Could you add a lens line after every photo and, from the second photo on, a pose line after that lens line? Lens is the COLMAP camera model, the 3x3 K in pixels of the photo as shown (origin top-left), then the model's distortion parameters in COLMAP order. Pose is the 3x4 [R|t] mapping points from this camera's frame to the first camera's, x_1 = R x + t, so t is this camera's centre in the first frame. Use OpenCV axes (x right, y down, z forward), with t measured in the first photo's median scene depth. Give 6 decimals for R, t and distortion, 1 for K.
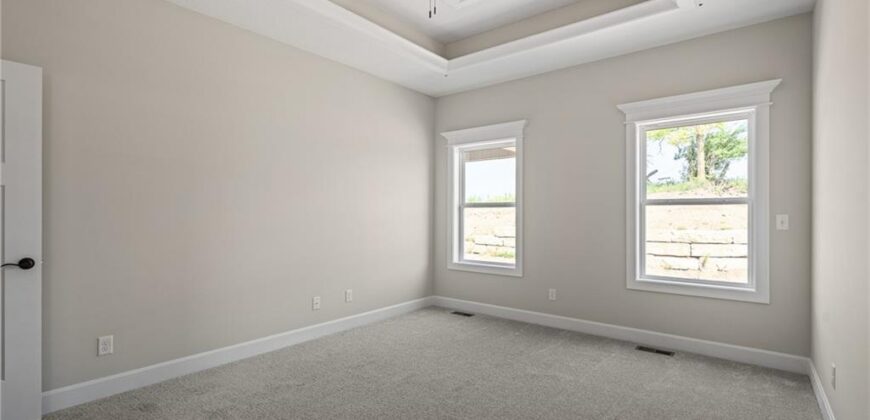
lens RADIAL K [[395.3, 0, 431.4], [0, 395.3, 213.0], [0, 0, 1]] dist [-0.008686, 0.004241]
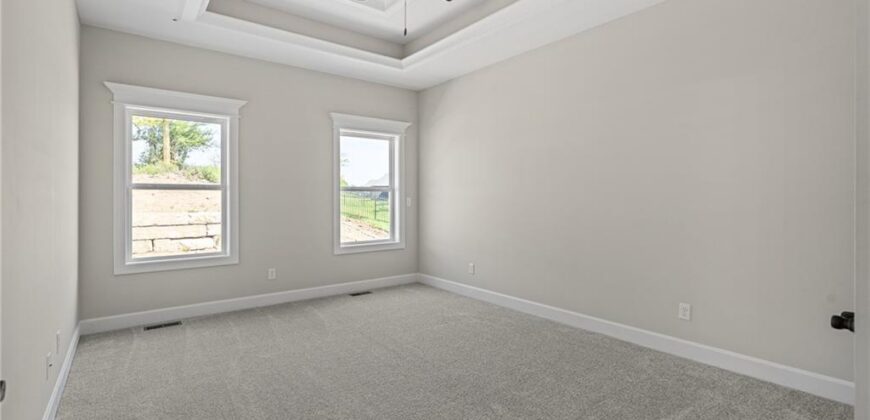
lens RADIAL K [[395.3, 0, 429.4], [0, 395.3, 204.8], [0, 0, 1]] dist [-0.008686, 0.004241]
pose [[0.241696, -0.020339, 0.970139, -0.242315], [-0.000296, 0.999779, 0.021035, -0.000439], [-0.970352, -0.005371, 0.241637, 0.132310]]
